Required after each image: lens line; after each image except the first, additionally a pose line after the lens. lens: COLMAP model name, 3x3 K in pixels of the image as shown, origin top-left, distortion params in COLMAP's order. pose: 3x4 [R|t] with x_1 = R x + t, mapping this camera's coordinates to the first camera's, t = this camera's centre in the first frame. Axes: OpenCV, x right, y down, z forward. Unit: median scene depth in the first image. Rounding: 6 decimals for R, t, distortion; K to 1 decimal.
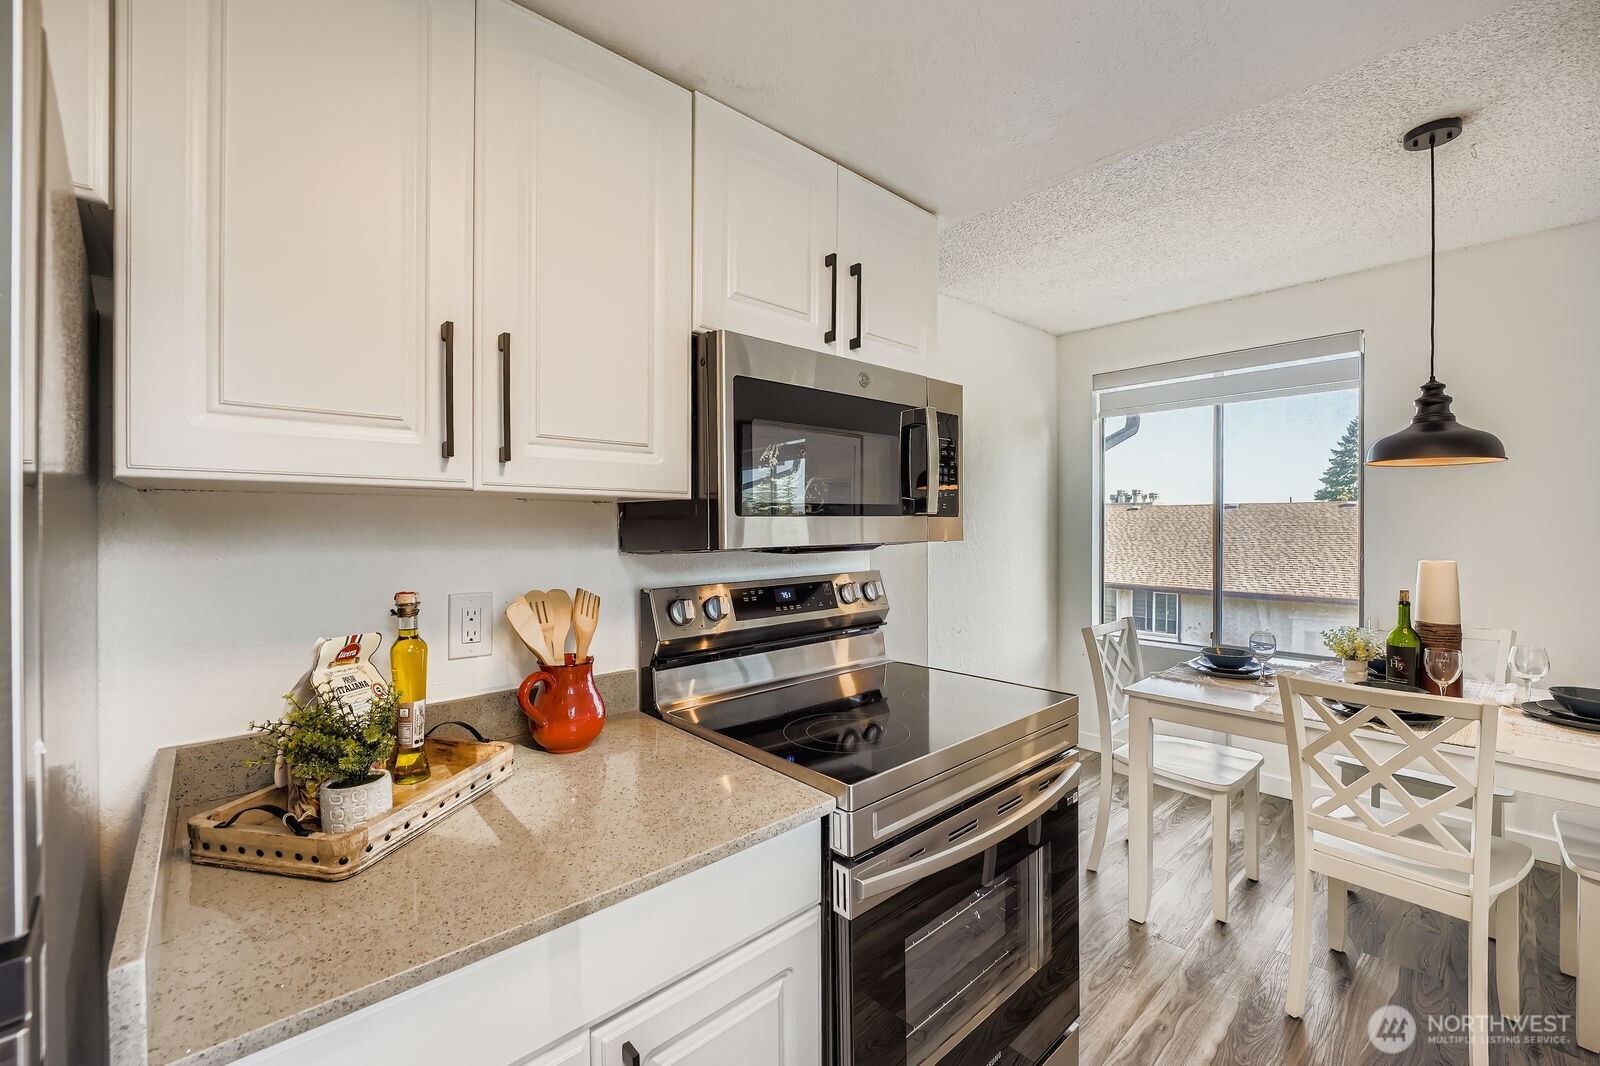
lens RADIAL K [[655.6, 0, 795.5], [0, 655.6, 530.3], [0, 0, 1]] dist [-0.016140, 0.000116]
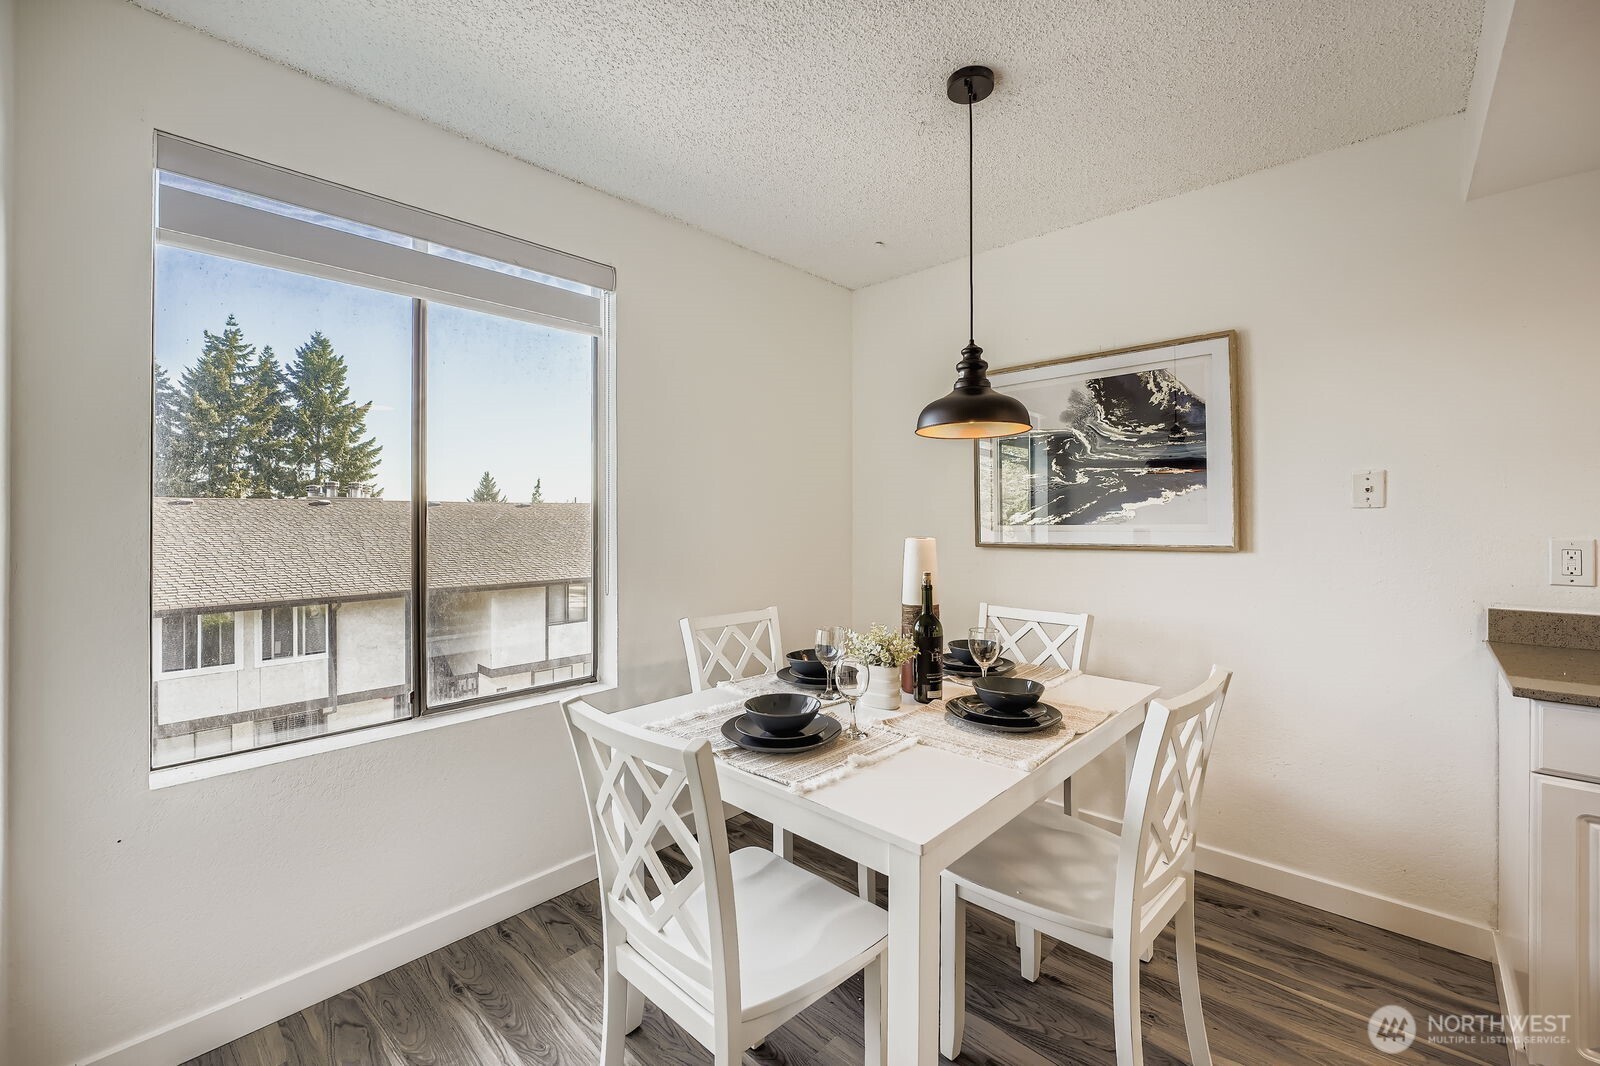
lens RADIAL K [[660.6, 0, 799.2], [0, 660.6, 511.1], [0, 0, 1]] dist [-0.014038, -0.000136]
pose [[-0.092361, 0.014670, 0.995617, 0.060793], [0.016278, 0.999780, -0.013221, 0.017912], [-0.995592, 0.014986, -0.092580, 1.276398]]
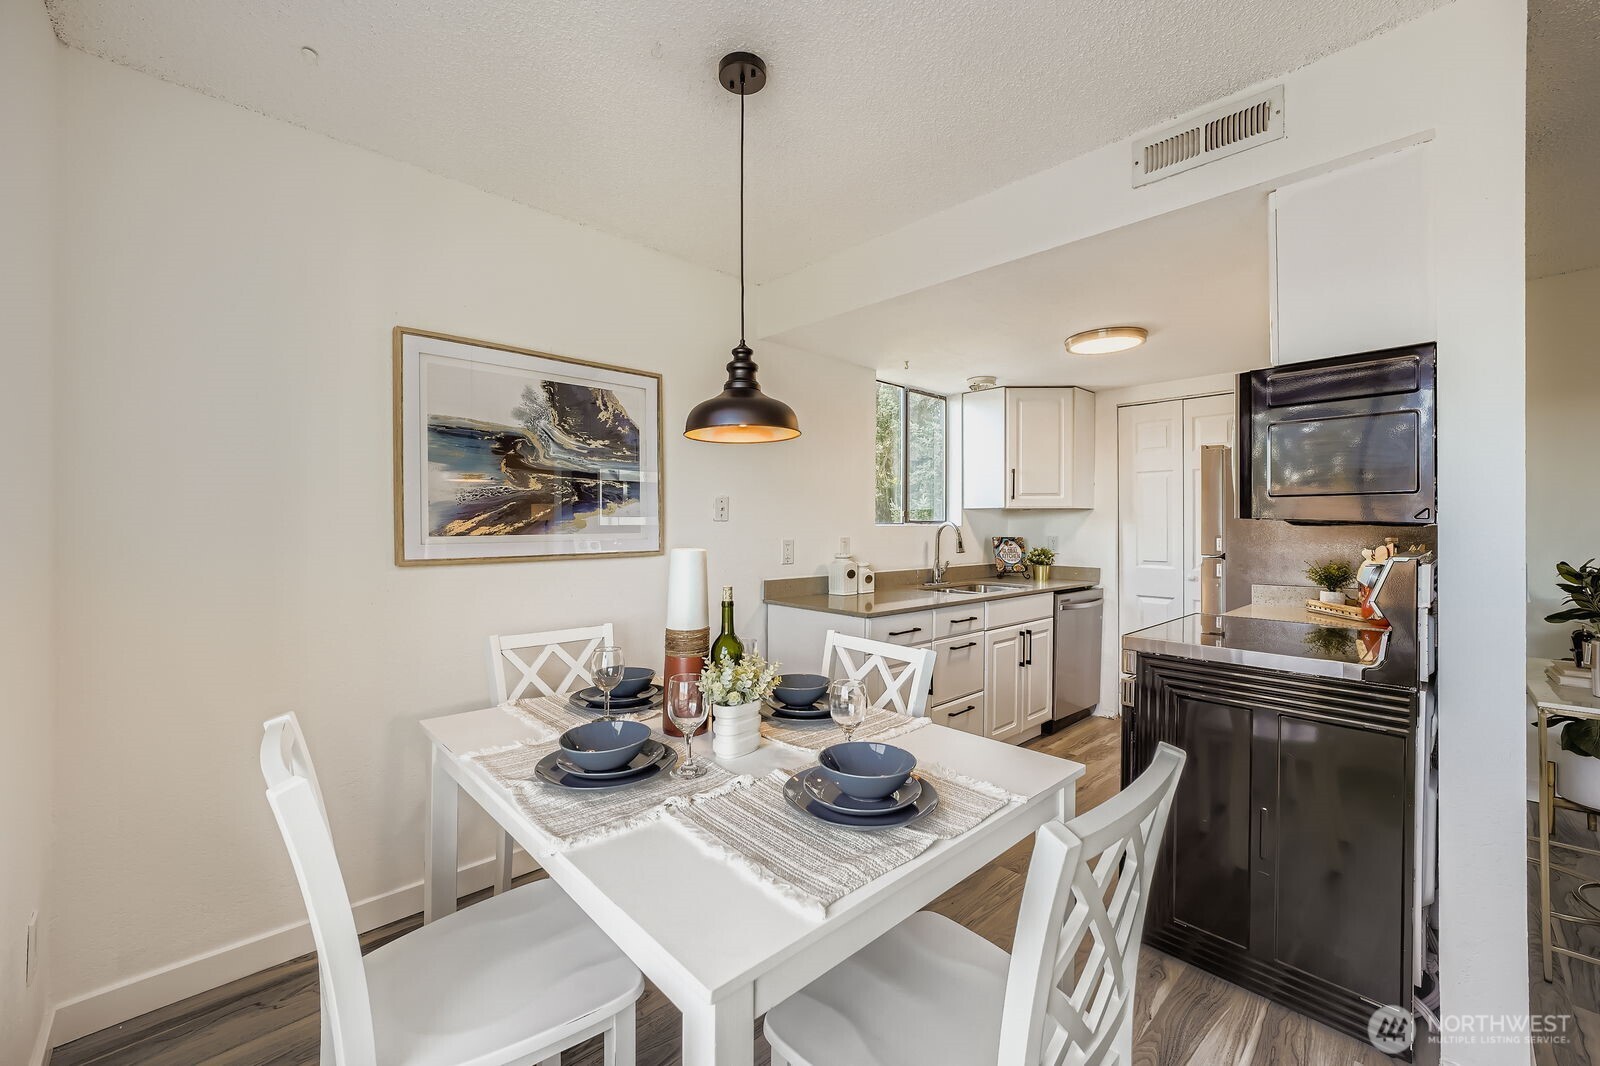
lens RADIAL K [[655.6, 0, 795.5], [0, 655.6, 530.3], [0, 0, 1]] dist [-0.016140, 0.000116]
pose [[-0.999236, 0.009656, -0.037883, 0.909955], [0.009345, 0.999921, 0.008379, 0.023780], [0.037961, 0.008018, -0.999247, 1.834808]]
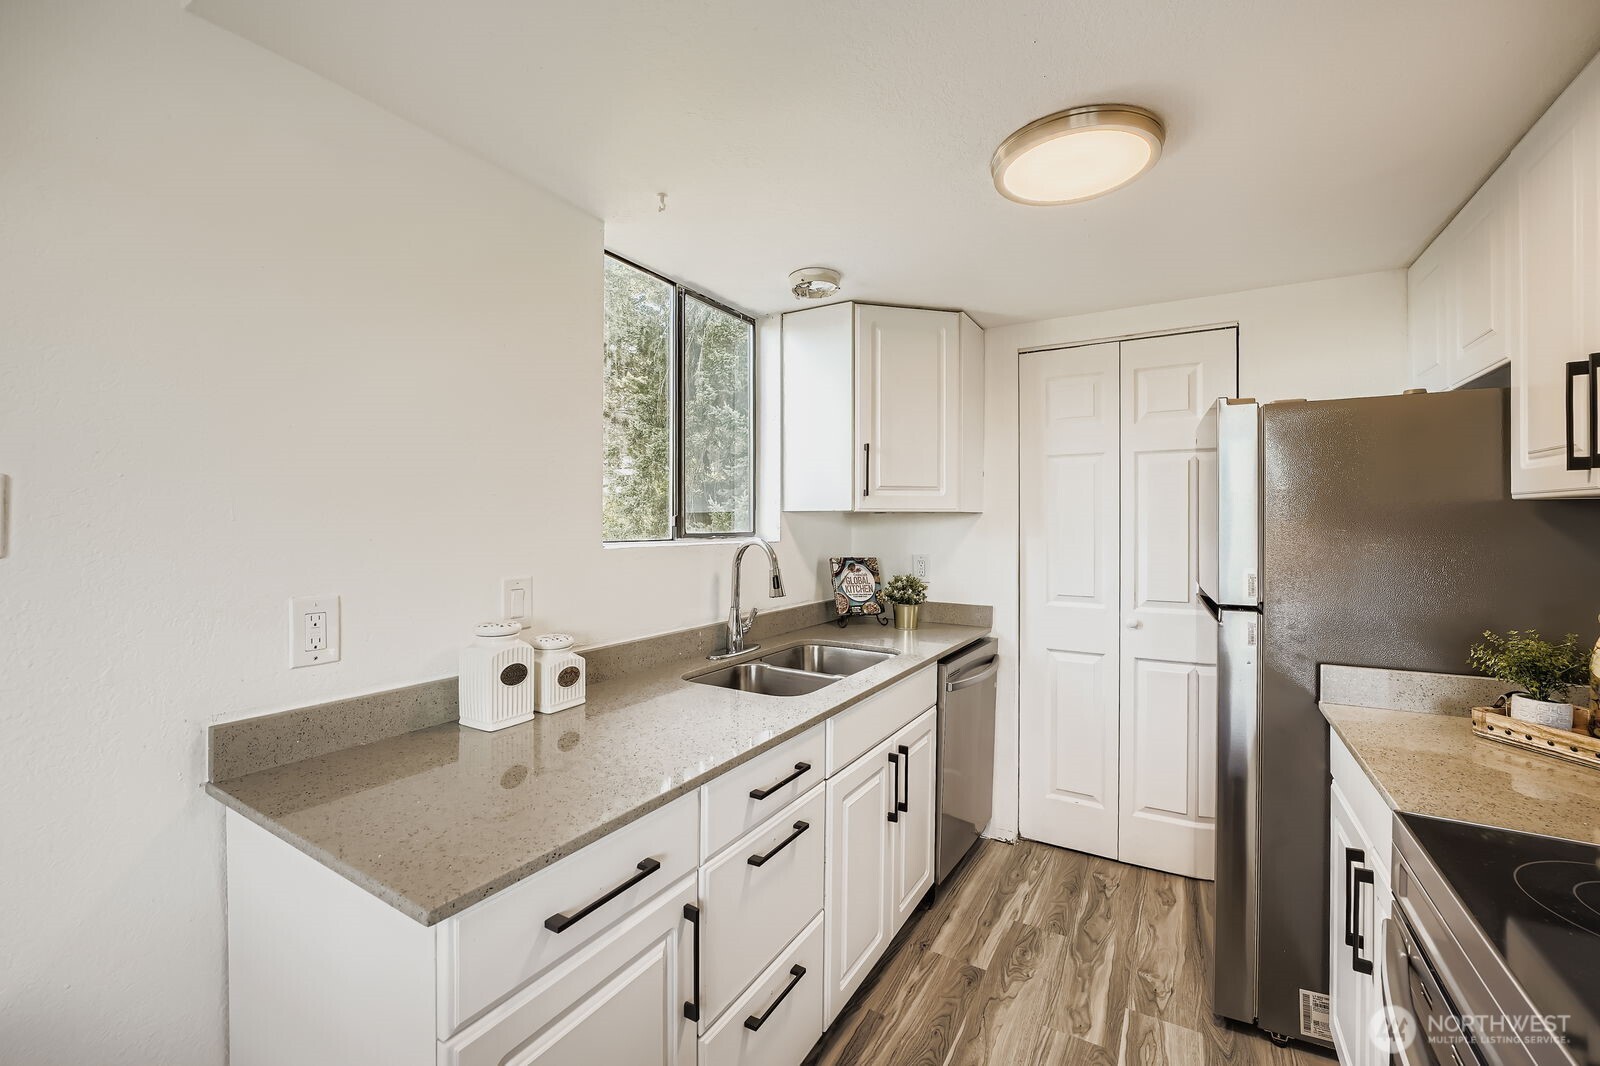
lens RADIAL K [[663.6, 0, 792.8], [0, 663.6, 526.2], [0, 0, 1]] dist [-0.012402, 0.000156]
pose [[-0.955939, 0.008944, -0.293431, 0.612488], [0.006478, 0.999935, 0.009376, -0.009878], [0.293495, 0.007062, -0.955934, 0.860191]]
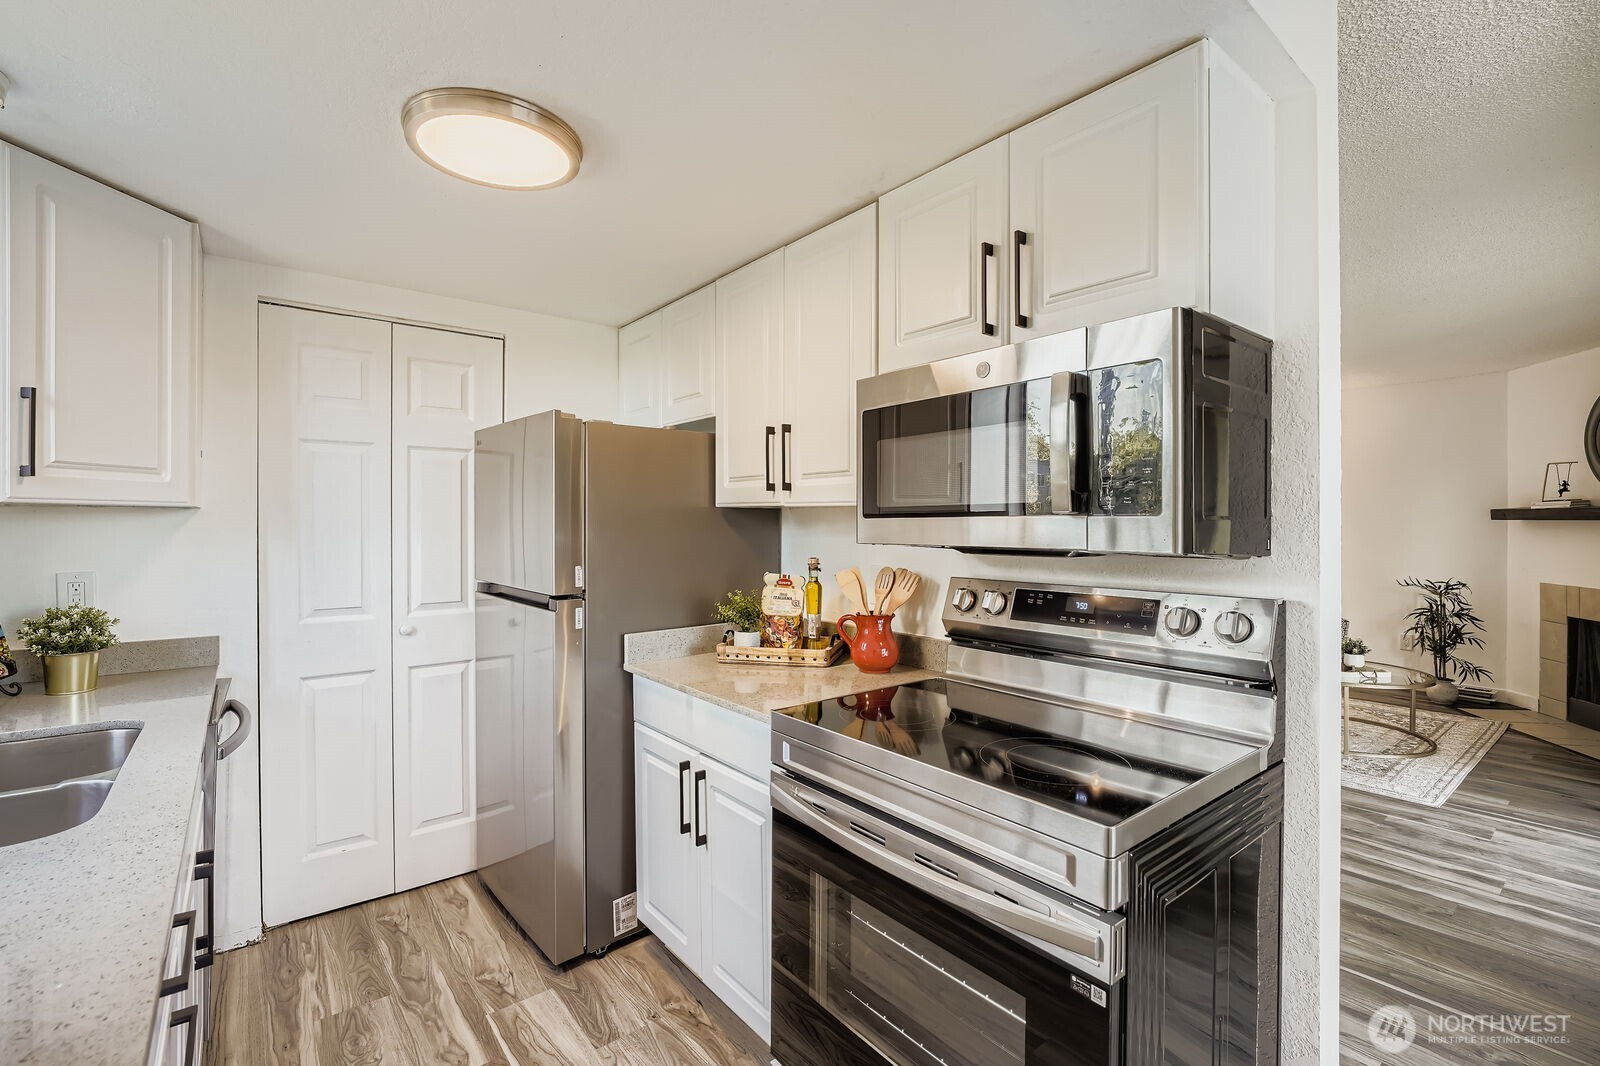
lens RADIAL K [[709.1, 0, 805.8], [0, 709.1, 530.0], [0, 0, 1]] dist [-0.000838, 0.000251]
pose [[-0.059547, 0.018372, -0.998056, 0.853030], [-0.001471, 0.999828, 0.018492, -0.010854], [0.998224, 0.002569, -0.059510, 0.603790]]
